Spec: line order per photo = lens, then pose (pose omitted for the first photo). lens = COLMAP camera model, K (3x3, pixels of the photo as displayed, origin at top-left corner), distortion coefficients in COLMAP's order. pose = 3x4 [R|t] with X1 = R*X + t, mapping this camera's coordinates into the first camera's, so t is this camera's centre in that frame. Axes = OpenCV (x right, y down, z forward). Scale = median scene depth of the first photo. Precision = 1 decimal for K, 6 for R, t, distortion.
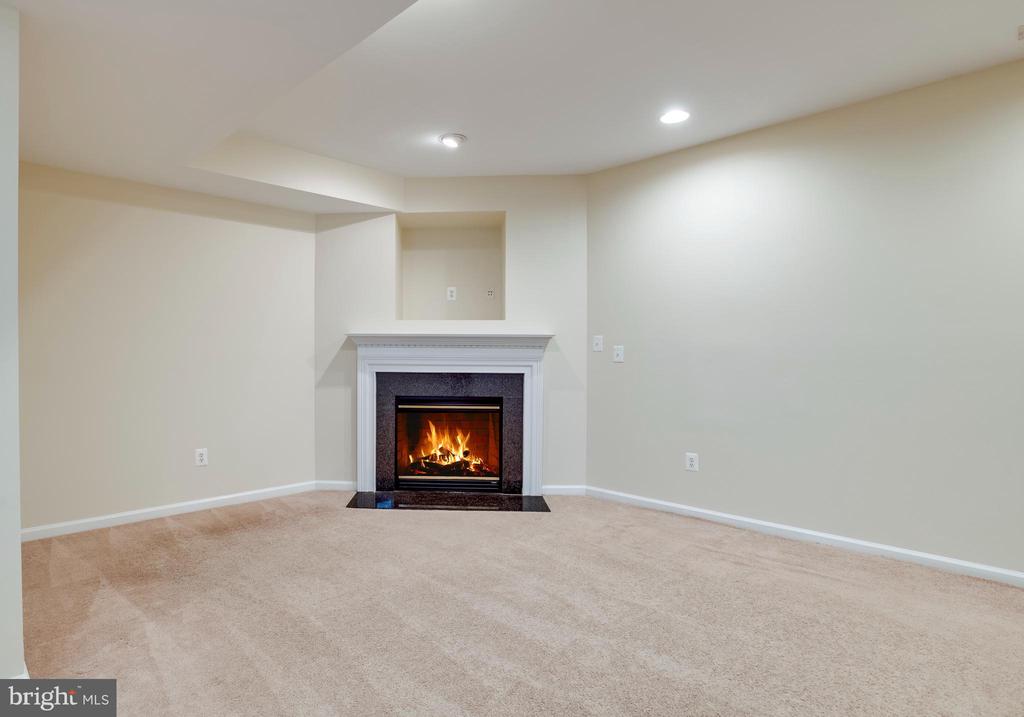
lens RADIAL K [[592.9, 0, 512.0], [0, 592.9, 358.5], [0, 0, 1]] dist [-0.001411, -0.000080]
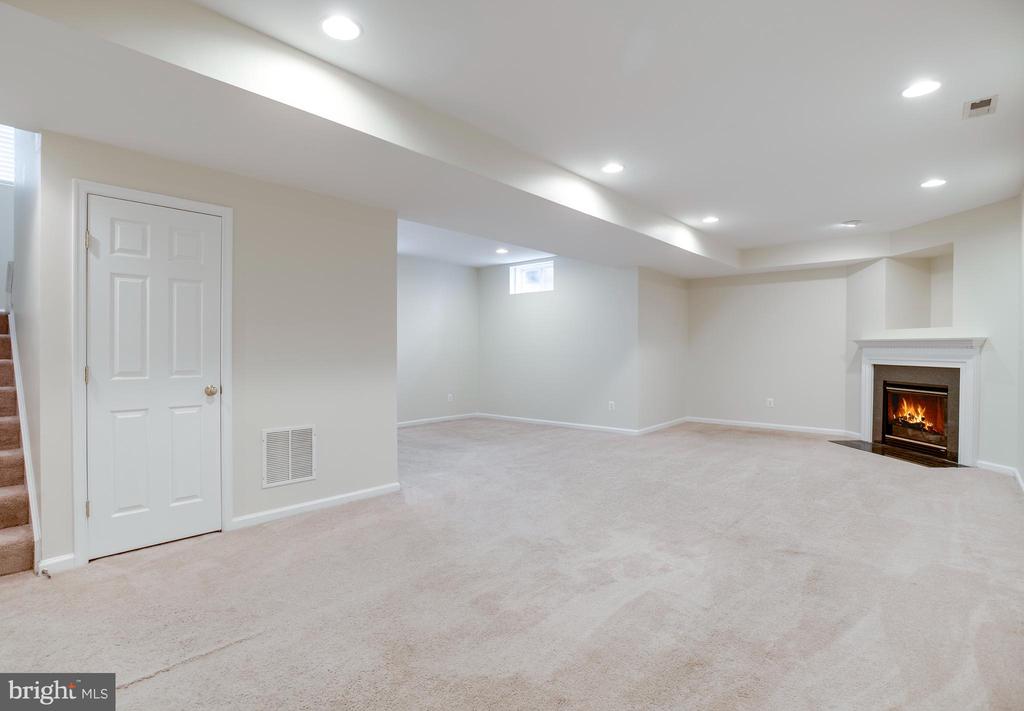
lens RADIAL K [[522.3, 0, 512.0], [0, 522.3, 355.5], [0, 0, 1]] dist [-0.001098, 0.000370]
pose [[0.127914, 0.011420, -0.991720, 0.990232], [-0.008817, 0.999907, 0.010378, -0.005199], [0.991746, 0.007417, 0.128002, -0.094192]]
